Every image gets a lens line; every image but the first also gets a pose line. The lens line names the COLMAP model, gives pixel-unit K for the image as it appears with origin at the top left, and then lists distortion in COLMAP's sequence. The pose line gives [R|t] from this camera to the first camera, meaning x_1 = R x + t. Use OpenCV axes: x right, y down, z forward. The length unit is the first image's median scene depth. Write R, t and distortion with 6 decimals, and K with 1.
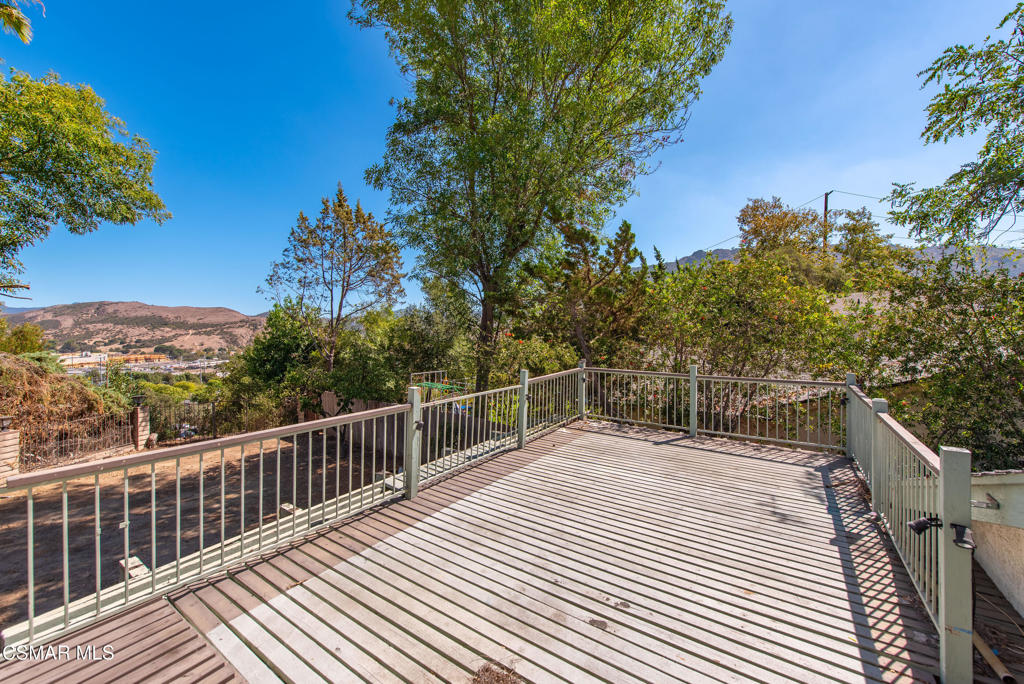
lens RADIAL K [[405.0, 0, 517.1], [0, 405.0, 336.3], [0, 0, 1]] dist [0.014352, -0.004866]
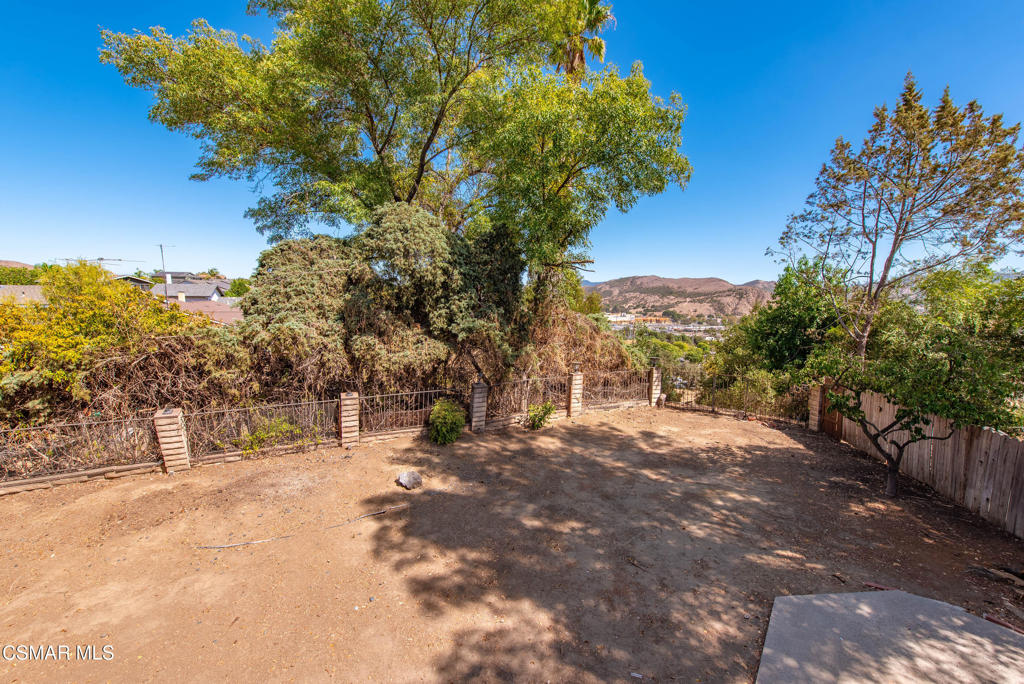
lens RADIAL K [[405.0, 0, 513.8], [0, 405.0, 341.7], [0, 0, 1]] dist [0.014352, -0.004866]
pose [[0.473790, 0.105270, -0.874323, -0.117550], [-0.026981, 0.994099, 0.105071, -0.000566], [0.880225, -0.026191, 0.473834, 0.113537]]
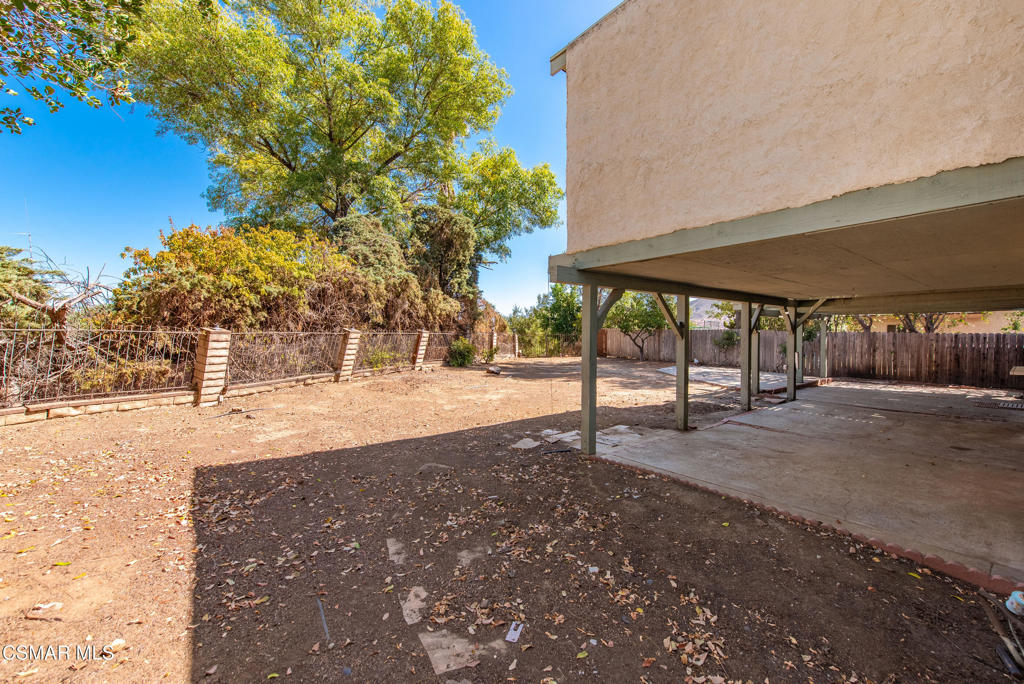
lens RADIAL K [[405.0, 0, 512.4], [0, 405.0, 340.6], [0, 0, 1]] dist [0.014352, -0.004866]
pose [[0.955485, 0.007879, -0.294935, -0.311210], [-0.009442, 0.999948, -0.003873, 0.156089], [0.294890, 0.006485, 0.955509, -0.499834]]
